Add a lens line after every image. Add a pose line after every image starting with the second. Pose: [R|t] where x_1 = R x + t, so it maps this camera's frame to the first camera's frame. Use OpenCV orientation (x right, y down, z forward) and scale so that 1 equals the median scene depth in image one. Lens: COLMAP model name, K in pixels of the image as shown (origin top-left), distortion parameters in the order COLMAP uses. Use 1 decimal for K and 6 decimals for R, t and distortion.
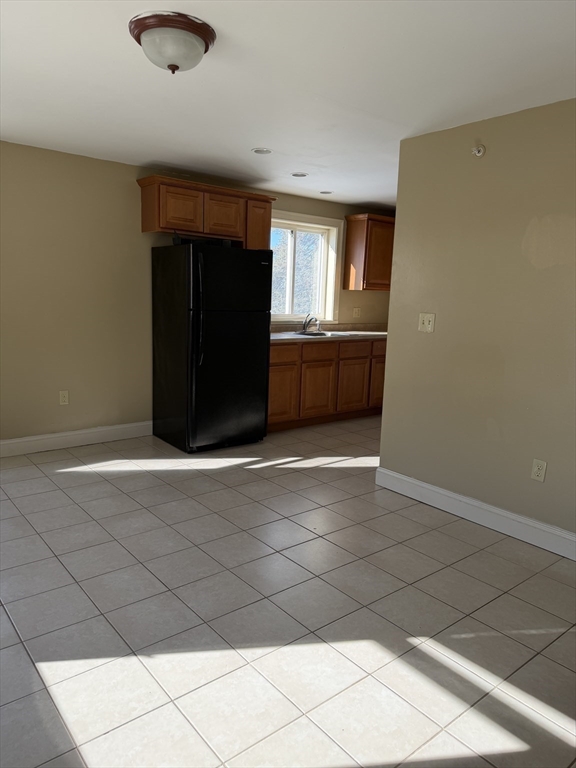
lens RADIAL K [[530.2, 0, 285.0], [0, 530.2, 386.9], [0, 0, 1]] dist [0.082700, -0.149457]
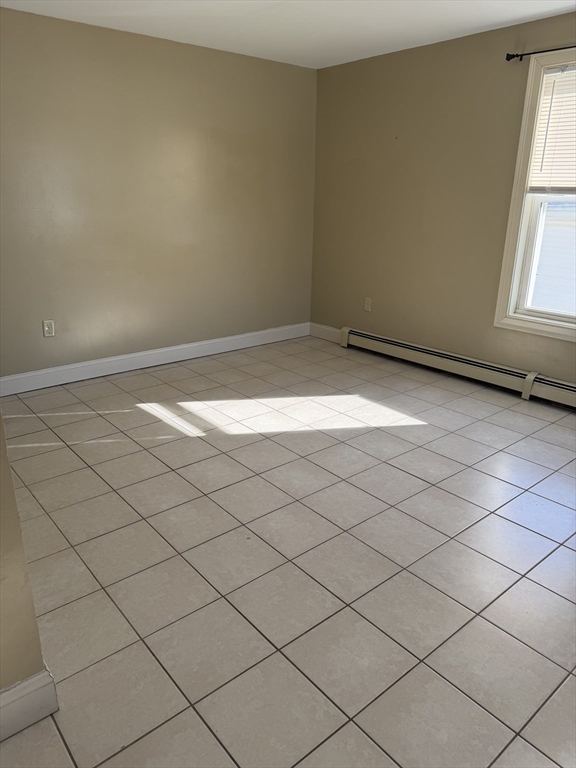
lens RADIAL K [[543.0, 0, 288.7], [0, 543.0, 376.8], [0, 0, 1]] dist [0.086769, -0.102578]
pose [[-0.999216, -0.027792, -0.028201, 0.016133], [-0.037812, 0.881081, 0.471451, -0.157512], [0.011745, 0.472148, -0.881441, 0.900522]]
